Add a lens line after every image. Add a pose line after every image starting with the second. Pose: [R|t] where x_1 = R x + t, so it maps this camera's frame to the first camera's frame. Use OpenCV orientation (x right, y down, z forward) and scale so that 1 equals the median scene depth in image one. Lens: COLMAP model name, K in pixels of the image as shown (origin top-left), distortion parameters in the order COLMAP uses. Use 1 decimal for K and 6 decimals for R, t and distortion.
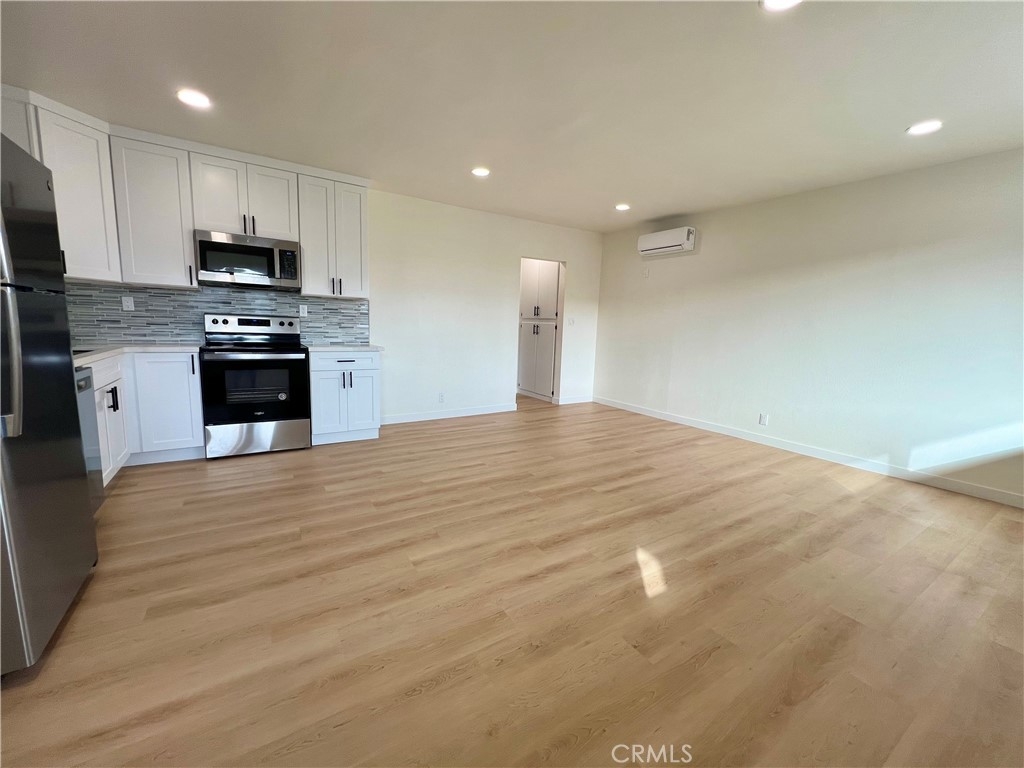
lens RADIAL K [[409.0, 0, 513.5], [0, 409.0, 382.0], [0, 0, 1]] dist [-0.001123, 0.000444]
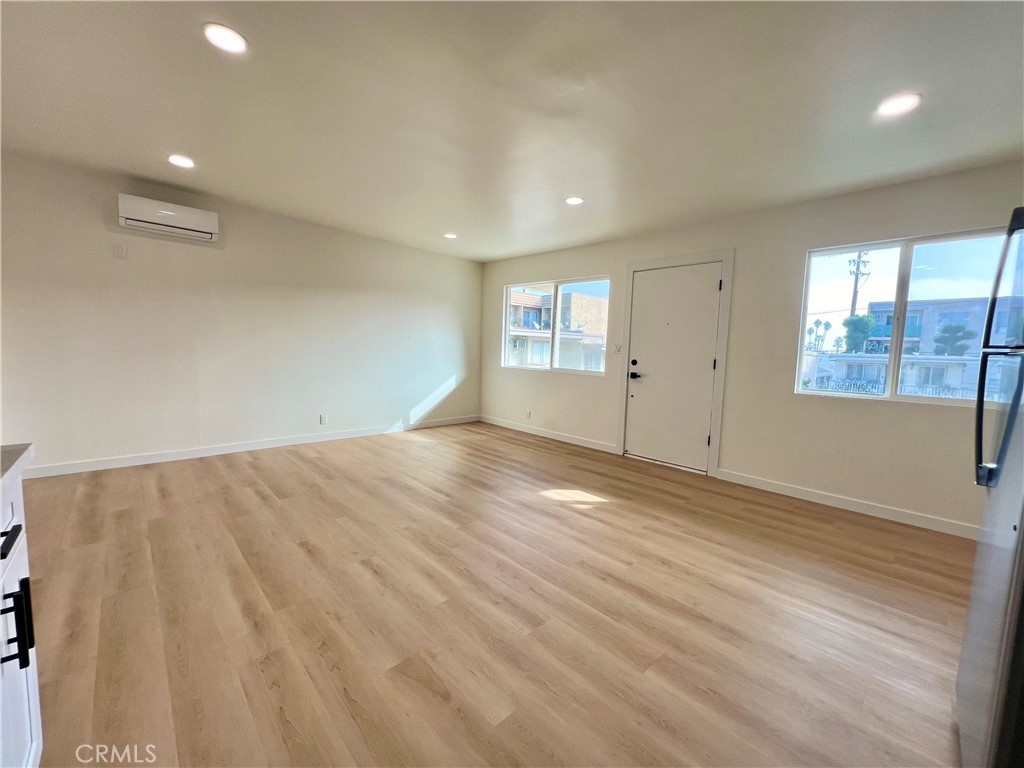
lens RADIAL K [[409.0, 0, 508.4], [0, 409.0, 386.2], [0, 0, 1]] dist [-0.001123, 0.000444]
pose [[-0.188614, -0.131764, 0.973172, -0.688892], [0.096563, 0.983668, 0.151901, -0.145154], [-0.977292, 0.122623, -0.172810, 0.822073]]
